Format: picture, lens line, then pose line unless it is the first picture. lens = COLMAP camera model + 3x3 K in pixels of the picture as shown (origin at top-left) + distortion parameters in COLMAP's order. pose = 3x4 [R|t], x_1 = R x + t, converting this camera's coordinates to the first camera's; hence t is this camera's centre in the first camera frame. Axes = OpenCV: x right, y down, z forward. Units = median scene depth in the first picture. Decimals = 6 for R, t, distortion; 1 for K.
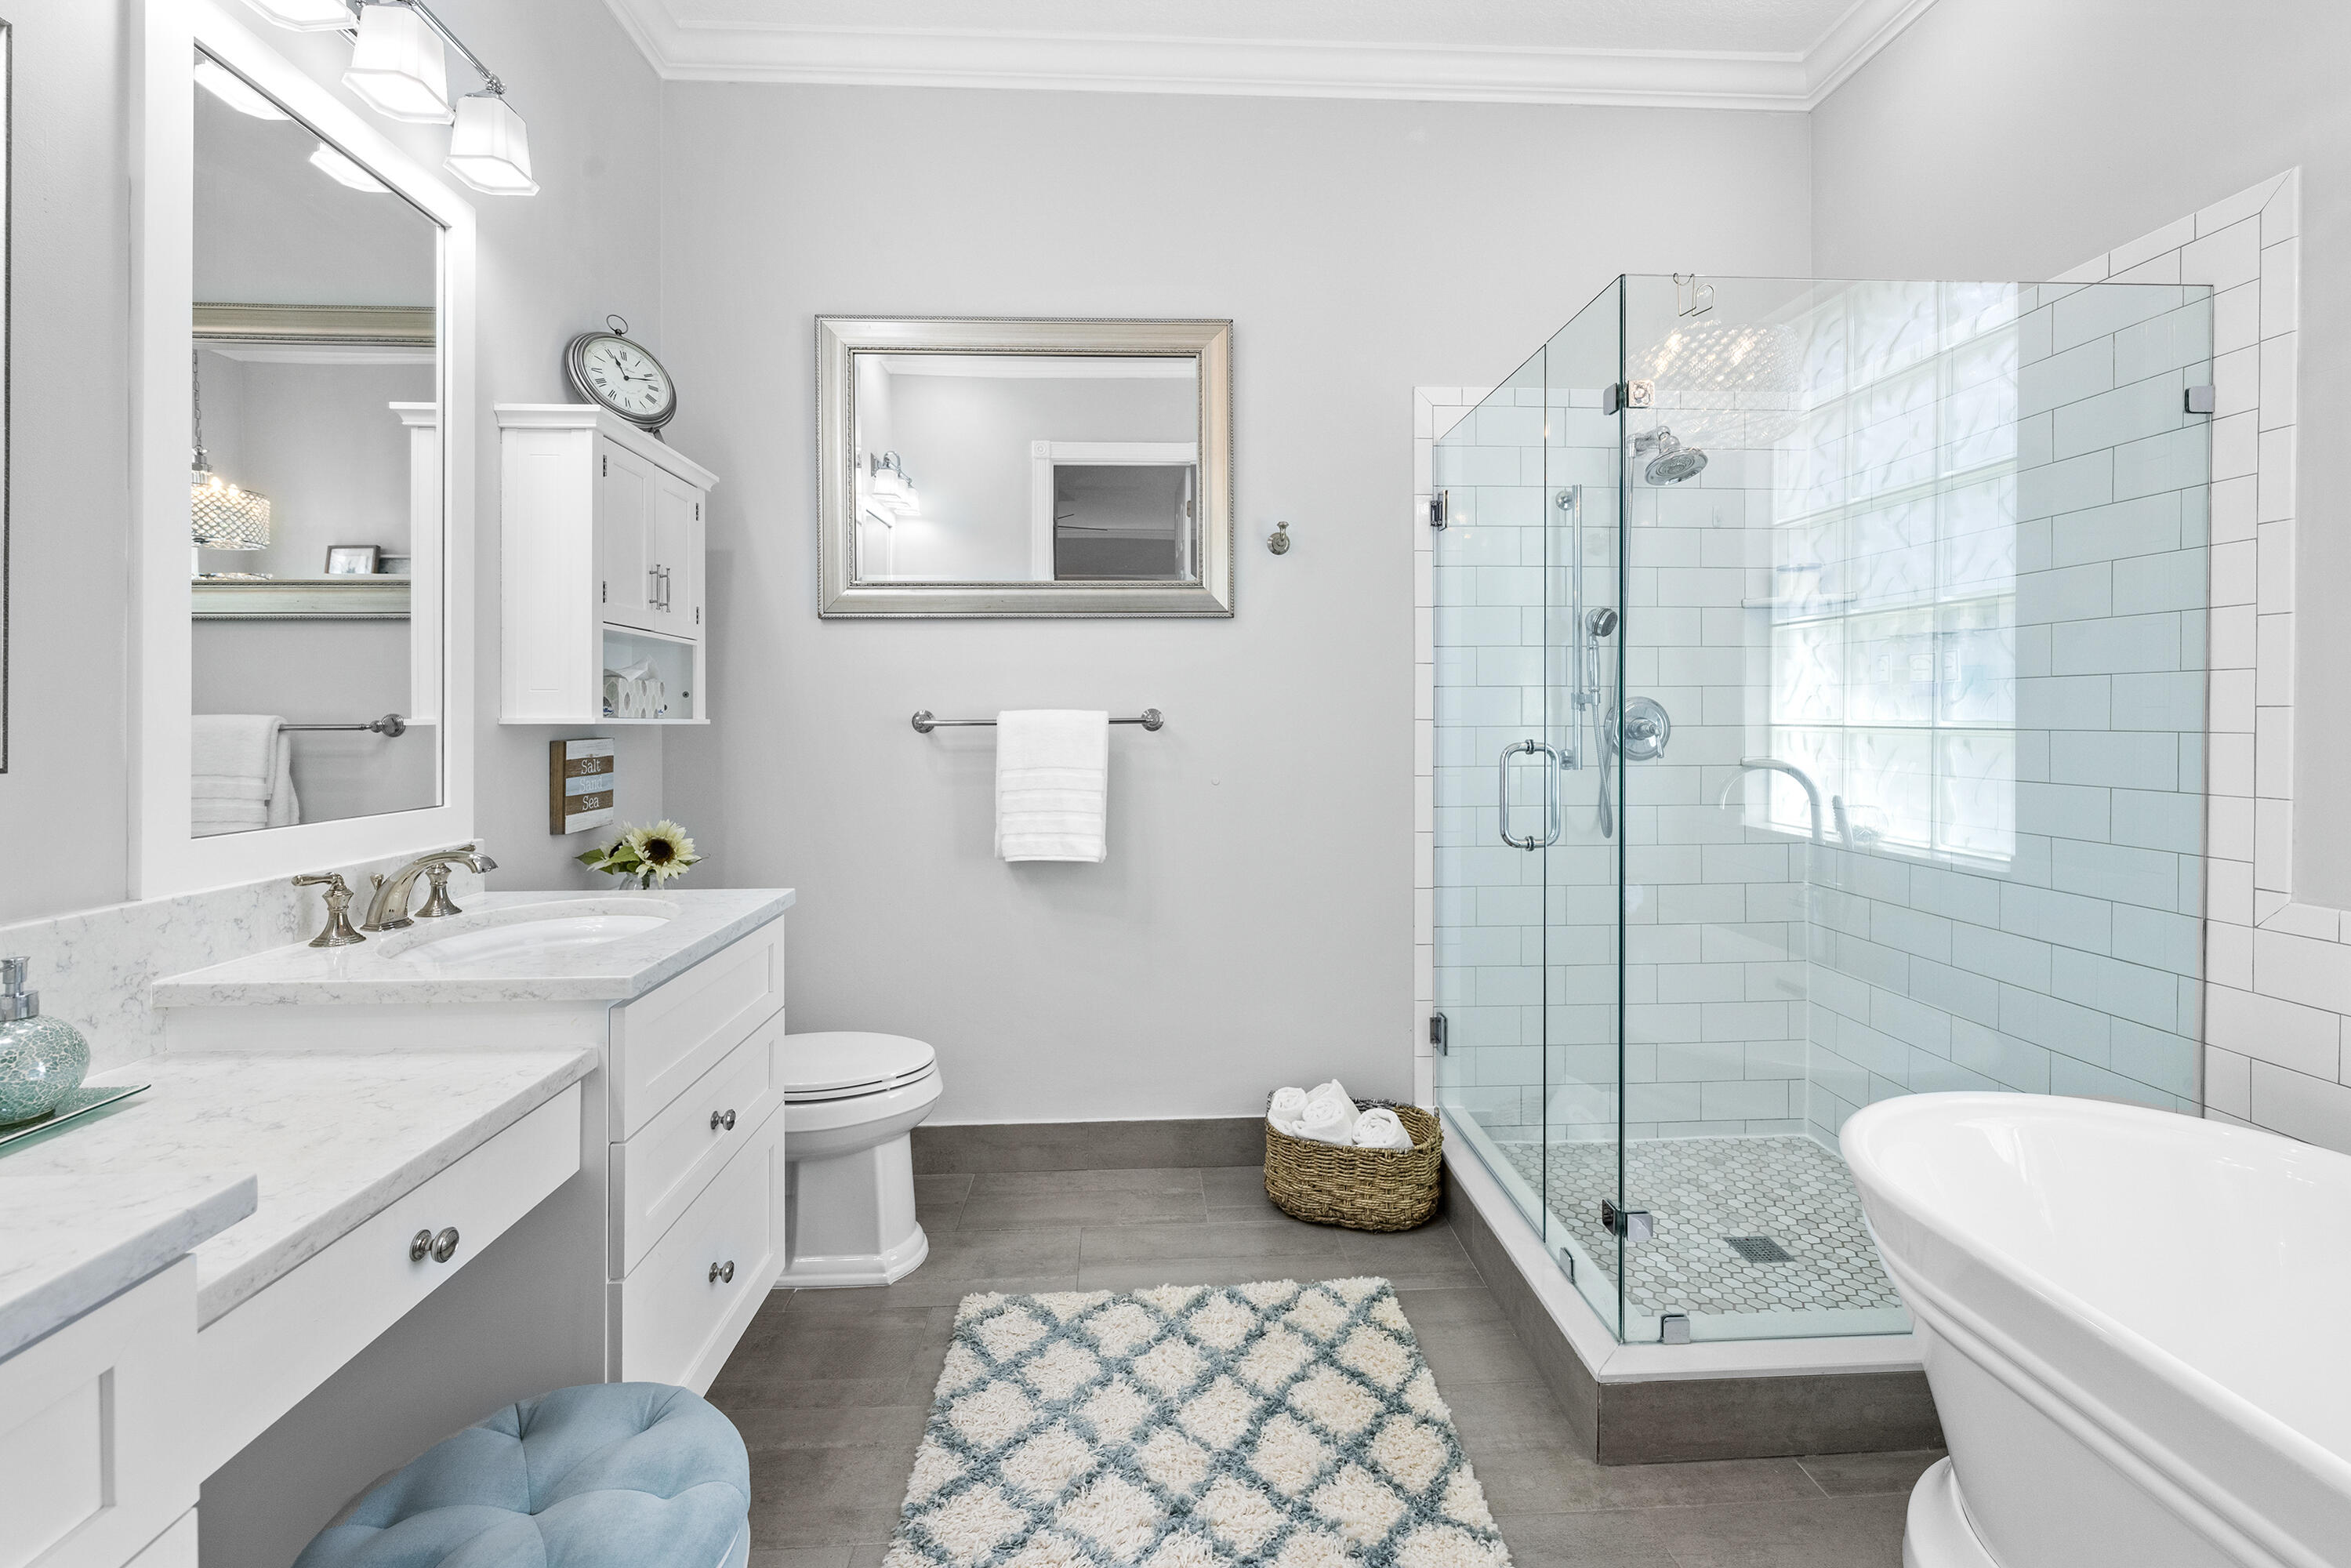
lens RADIAL K [[1009.8, 0, 1183.4], [0, 1009.8, 721.7], [0, 0, 1]] dist [0.000939, 0.000146]
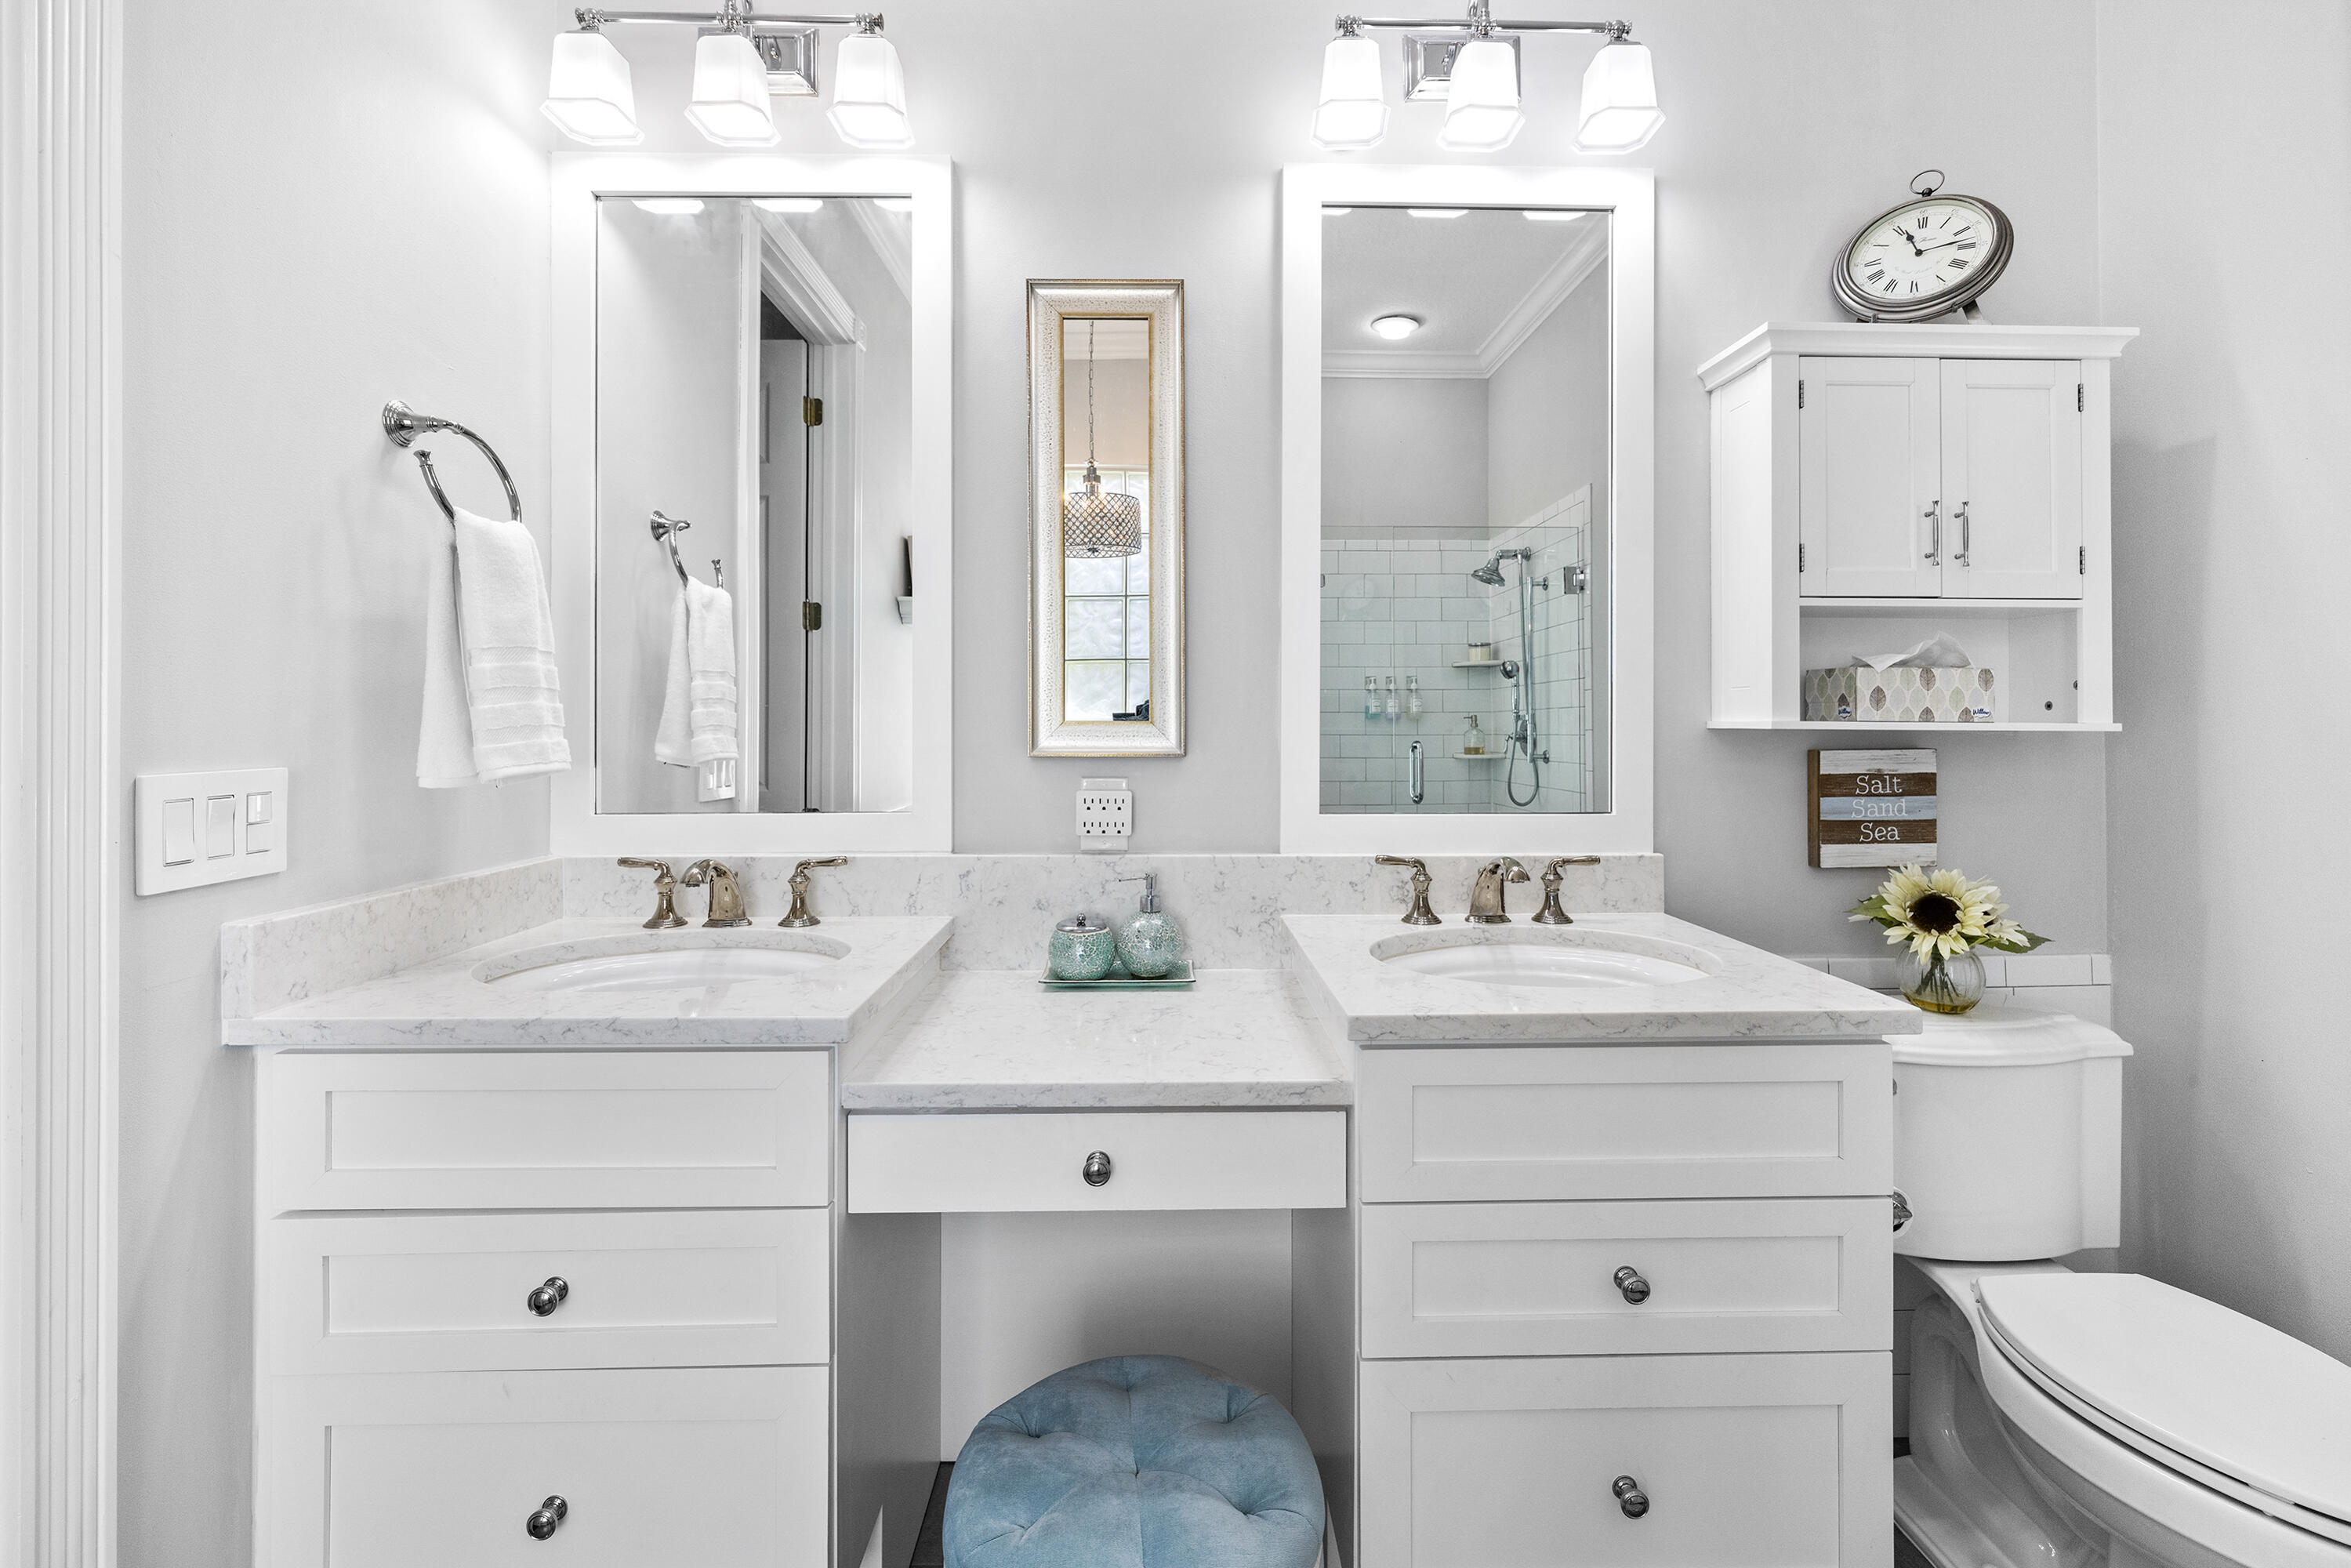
lens RADIAL K [[1009.8, 0, 1181.2], [0, 1009.8, 715.9], [0, 0, 1]] dist [0.000939, 0.000146]
pose [[-0.034223, -0.005642, -0.999398, 0.200440], [-0.003374, 0.999979, -0.005530, -0.001812], [0.999409, 0.003183, -0.034242, 0.523428]]
